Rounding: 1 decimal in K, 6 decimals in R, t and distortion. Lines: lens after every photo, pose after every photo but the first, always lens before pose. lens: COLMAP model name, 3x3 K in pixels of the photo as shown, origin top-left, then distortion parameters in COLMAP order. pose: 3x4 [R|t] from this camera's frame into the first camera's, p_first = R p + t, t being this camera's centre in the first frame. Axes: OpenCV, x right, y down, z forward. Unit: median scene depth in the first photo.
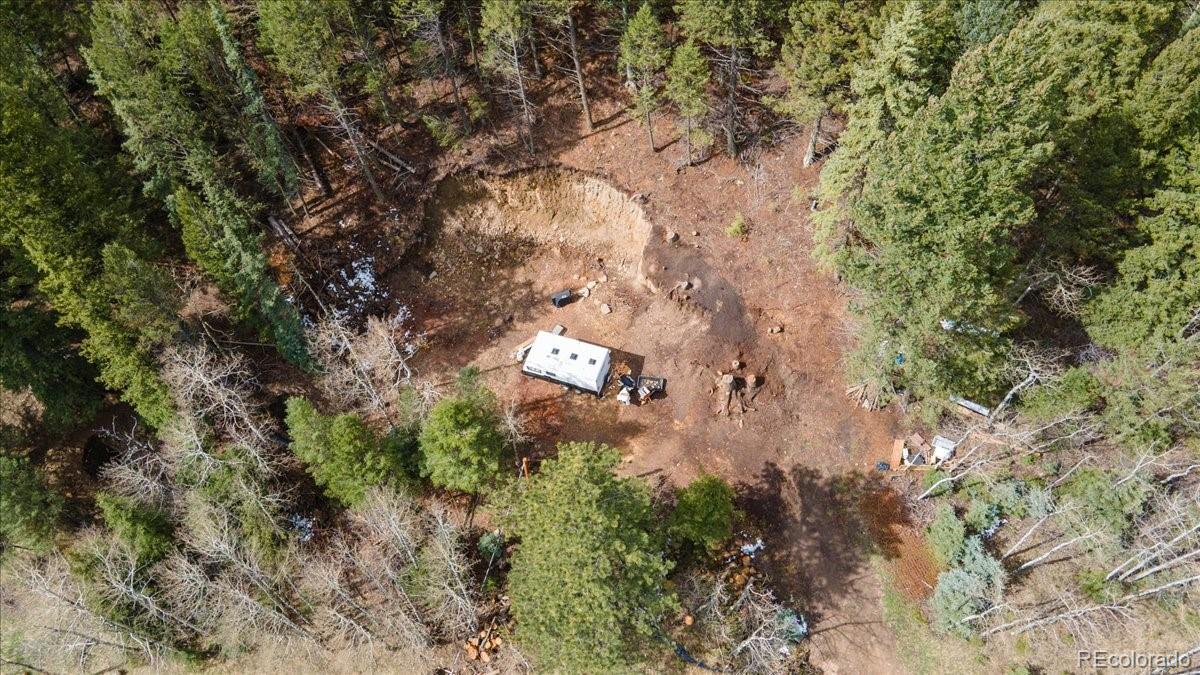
lens RADIAL K [[811.4, 0, 599.1], [0, 811.4, 339.2], [0, 0, 1]] dist [0.003432, 0.000359]
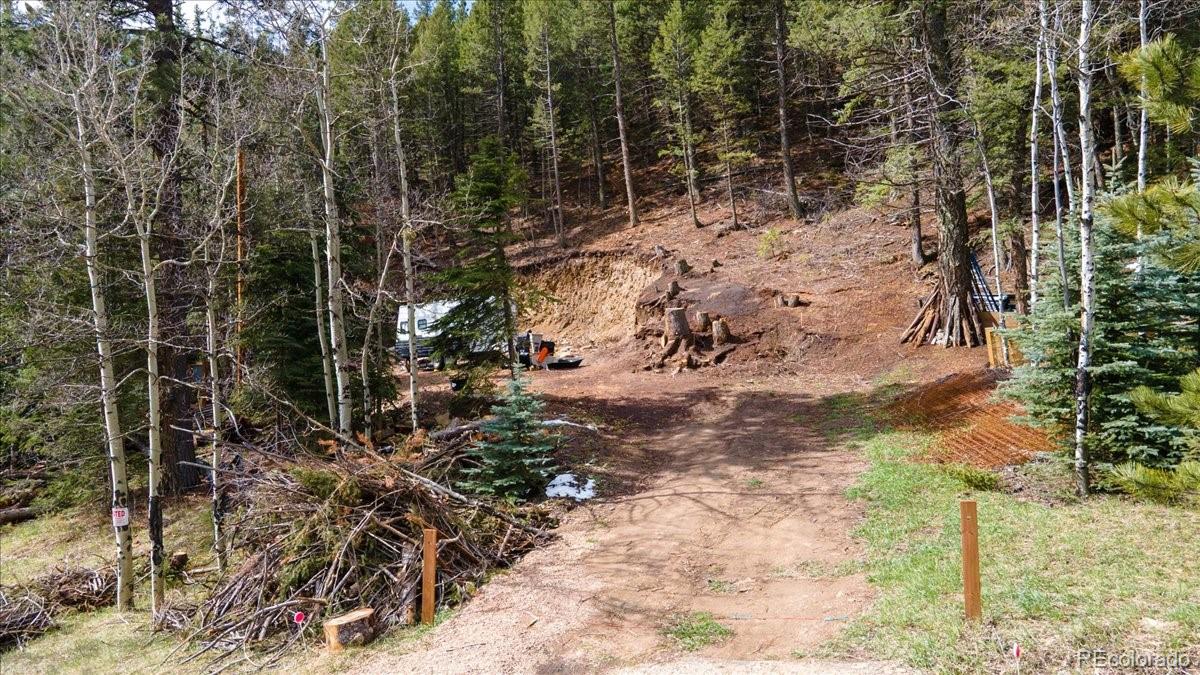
lens RADIAL K [[878.9, 0, 597.4], [0, 878.9, 337.2], [0, 0, 1]] dist [0.031409, 0.025656]
pose [[0.895655, -0.007266, -0.444691, 0.352851], [-0.379731, 0.508025, -0.773120, 0.503653], [0.231532, 0.861312, 0.452256, 0.683615]]
